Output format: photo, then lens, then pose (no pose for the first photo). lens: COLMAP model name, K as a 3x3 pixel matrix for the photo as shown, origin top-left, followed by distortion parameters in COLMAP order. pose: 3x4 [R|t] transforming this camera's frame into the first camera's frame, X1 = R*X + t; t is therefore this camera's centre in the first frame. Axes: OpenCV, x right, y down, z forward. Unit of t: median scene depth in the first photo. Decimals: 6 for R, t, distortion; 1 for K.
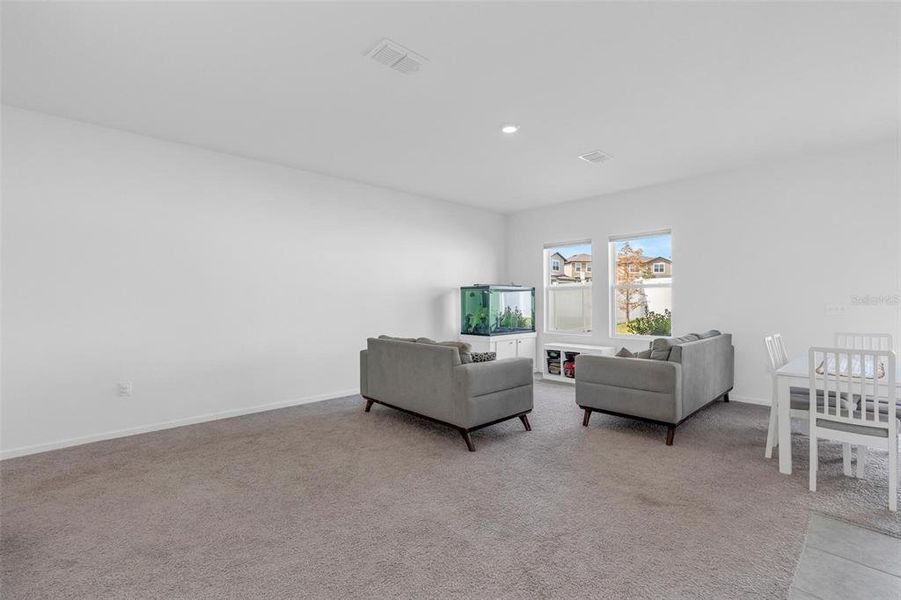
lens RADIAL K [[401.6, 0, 448.9], [0, 401.6, 299.2], [0, 0, 1]] dist [-0.005487, 0.000444]
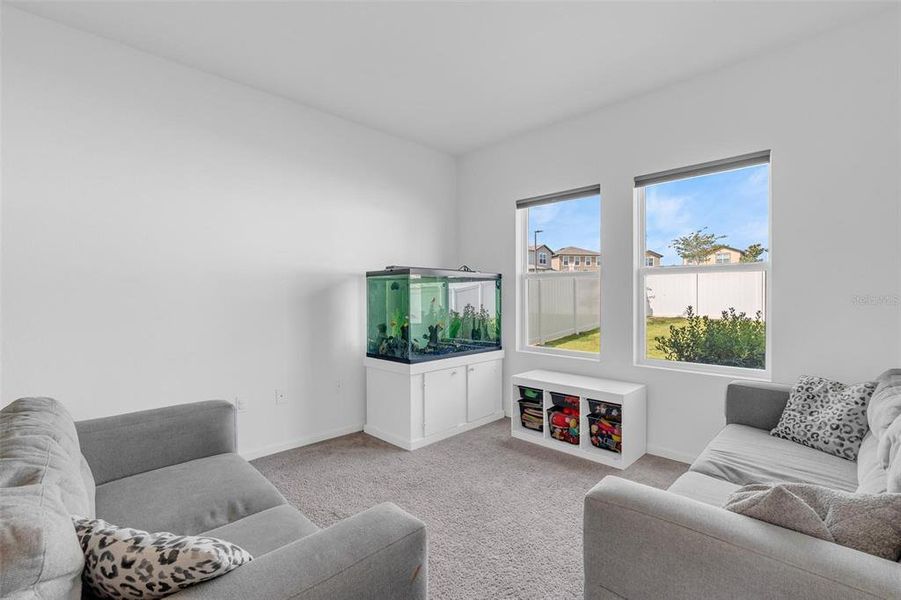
lens RADIAL K [[401.6, 0, 448.9], [0, 401.6, 299.2], [0, 0, 1]] dist [-0.005487, 0.000444]
pose [[0.999558, 0.001343, 0.029704, 0.130138], [-0.001749, 0.999905, 0.013654, -0.000273], [-0.029683, -0.013700, 0.999465, 0.446654]]
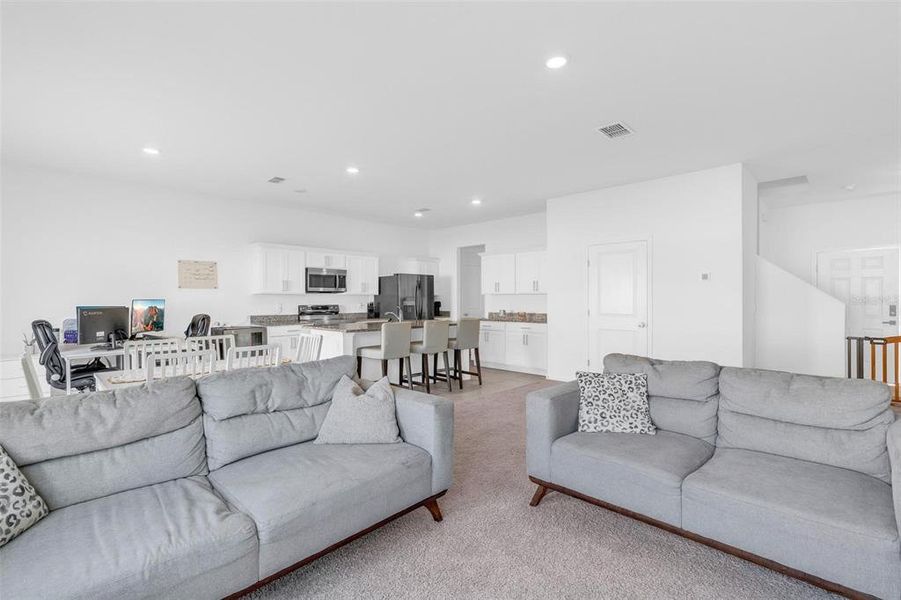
lens RADIAL K [[411.4, 0, 446.7], [0, 411.4, 299.8], [0, 0, 1]] dist [-0.002507, -0.000088]
pose [[-0.999065, 0.003821, -0.043073, 0.216741], [0.003857, 0.999992, -0.000753, -0.000312], [0.043070, -0.000919, -0.999072, 0.978998]]
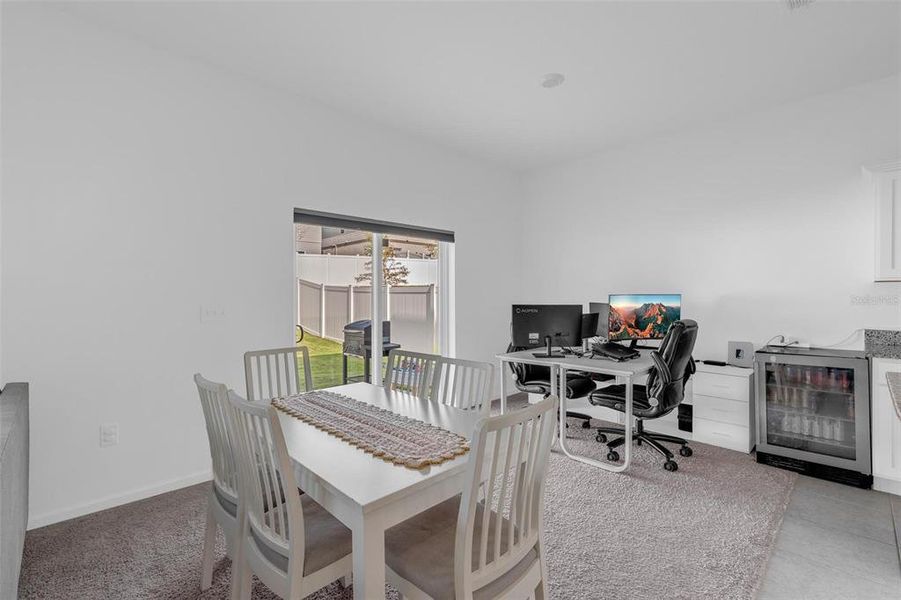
lens RADIAL K [[401.6, 0, 448.9], [0, 401.6, 299.2], [0, 0, 1]] dist [-0.005487, 0.000444]
pose [[-0.016254, -0.007937, 0.999836, 0.209897], [0.000201, 0.999968, 0.007941, -0.001516], [-0.999868, 0.000330, -0.016252, 0.418333]]
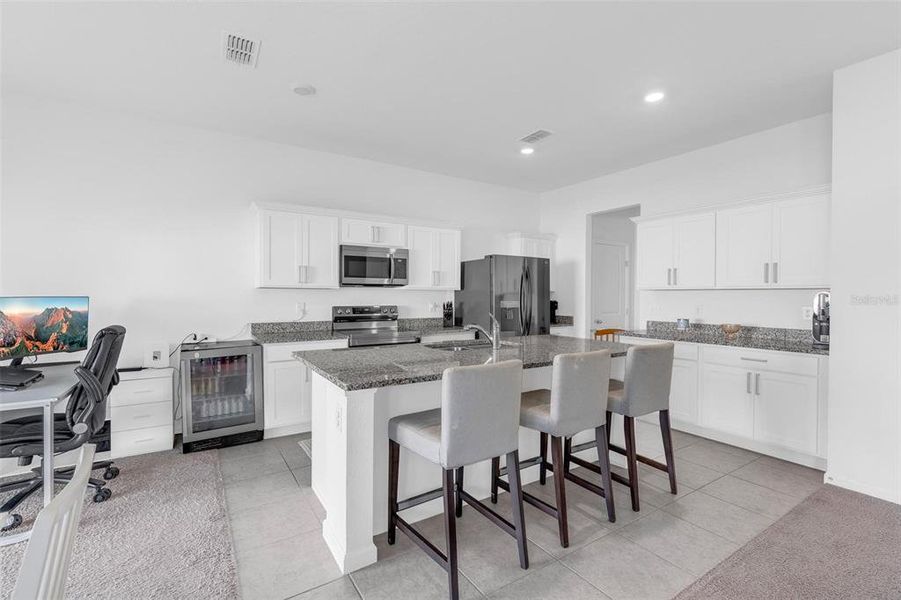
lens RADIAL K [[401.6, 0, 448.9], [0, 401.6, 299.2], [0, 0, 1]] dist [-0.005487, 0.000444]
pose [[-0.983247, -0.003995, 0.182234, 0.251550], [-0.002514, 0.999962, 0.008357, -0.005970], [-0.182261, 0.007758, -0.983220, 0.481637]]
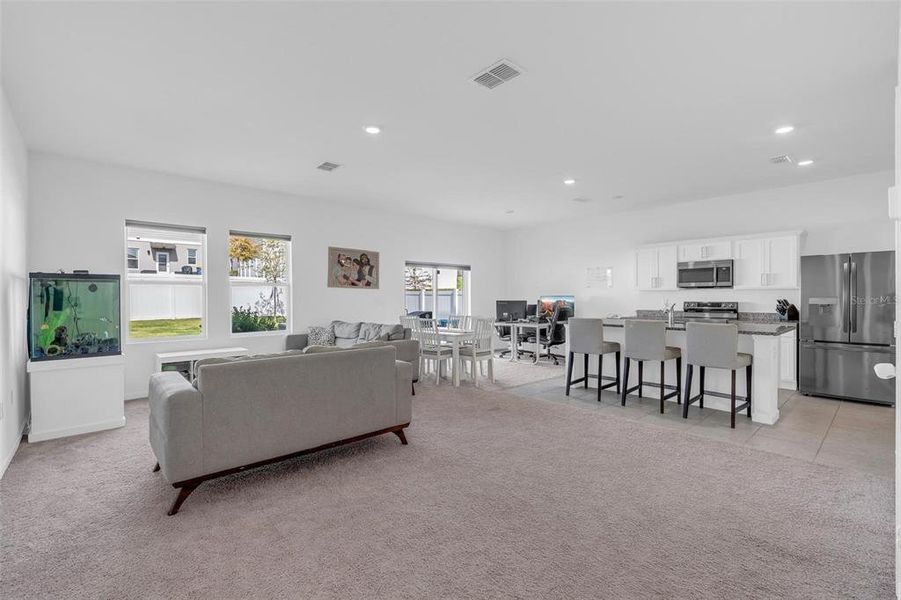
lens RADIAL K [[401.6, 0, 448.9], [0, 401.6, 299.2], [0, 0, 1]] dist [-0.005487, 0.000444]
pose [[0.019261, -0.002357, 0.999812, -0.494092], [0.000297, 0.999997, 0.002352, 0.003284], [-0.999814, 0.000251, 0.019262, 0.446584]]
